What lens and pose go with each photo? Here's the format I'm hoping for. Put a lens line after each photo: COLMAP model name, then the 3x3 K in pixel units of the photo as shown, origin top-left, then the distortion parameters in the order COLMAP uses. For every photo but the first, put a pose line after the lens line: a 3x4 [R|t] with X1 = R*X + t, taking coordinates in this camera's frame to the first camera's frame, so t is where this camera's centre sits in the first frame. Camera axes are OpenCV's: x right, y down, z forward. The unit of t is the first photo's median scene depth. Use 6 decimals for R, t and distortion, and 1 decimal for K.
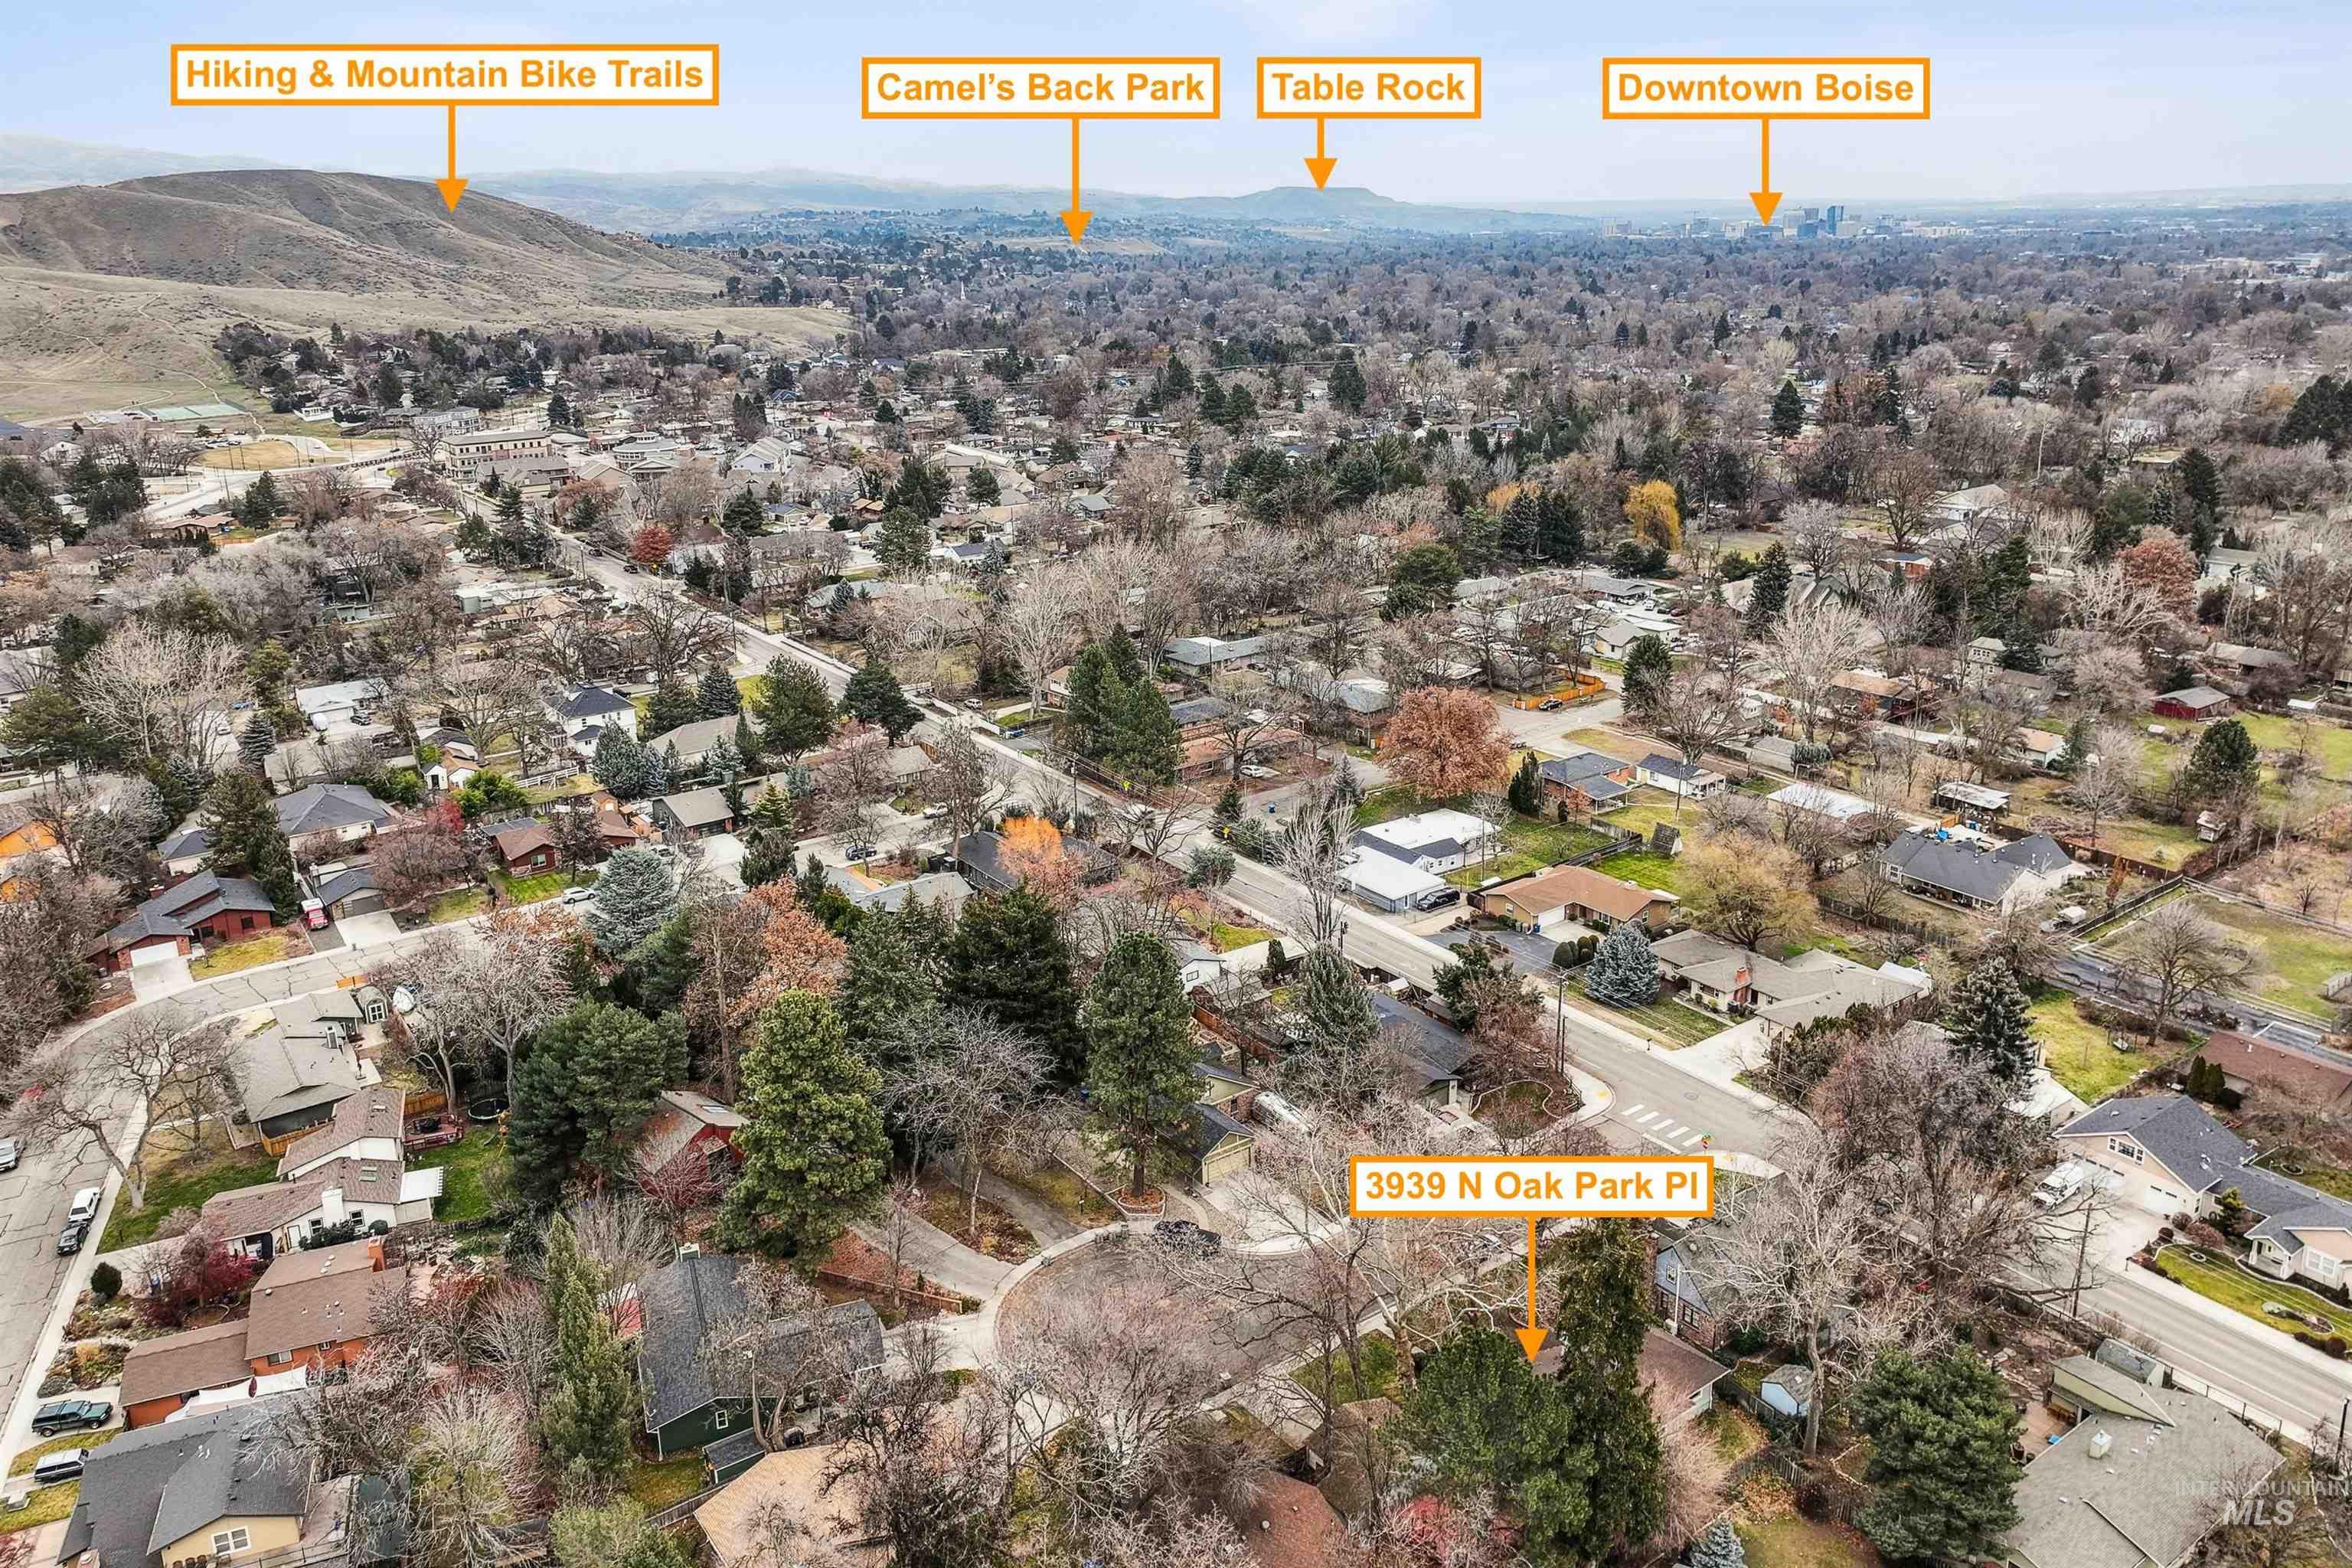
lens RADIAL K [[1635.5, 0, 1176.0], [0, 1635.5, 784.0], [0, 0, 1]] dist [0.043267, -0.000696]
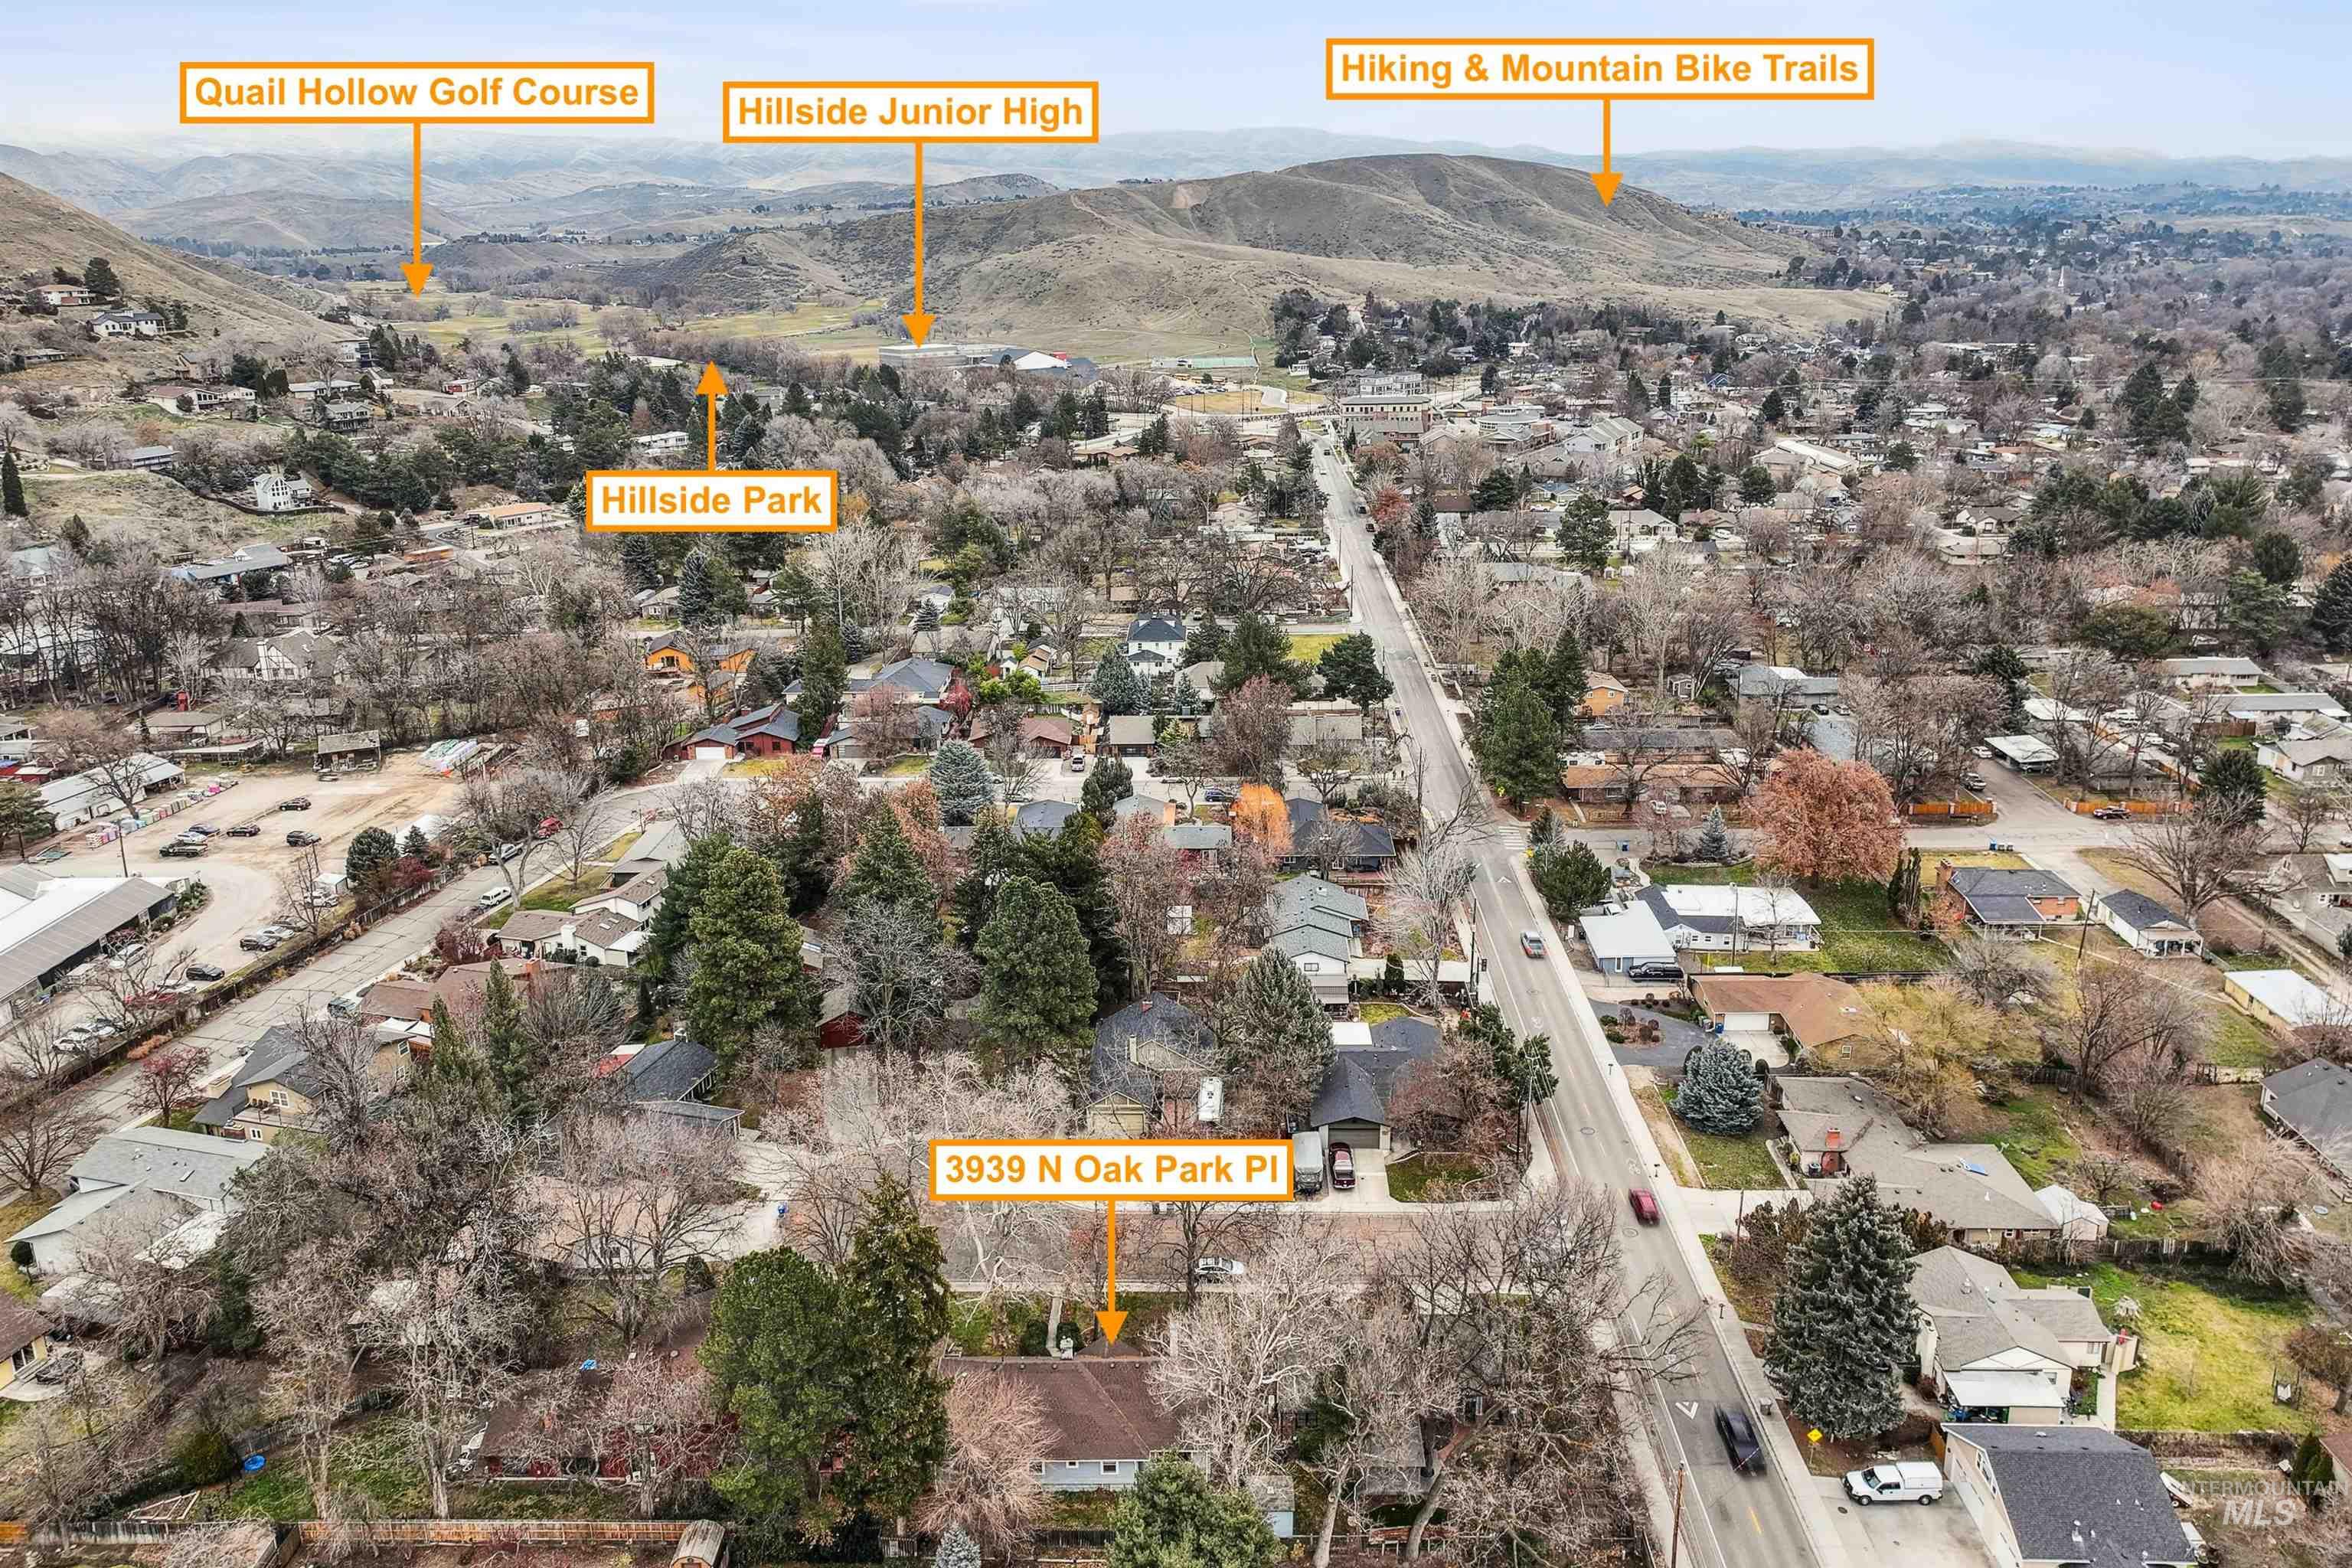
lens RADIAL K [[1619.3, 0, 1176.0], [0, 1619.3, 784.0], [0, 0, 1]] dist [0.043508, -0.006071]
pose [[0.821196, 0.205613, -0.532317, 0.381659], [-0.197702, 0.977570, 0.072605, -0.041142], [0.535305, 0.045617, 0.843426, 0.100729]]
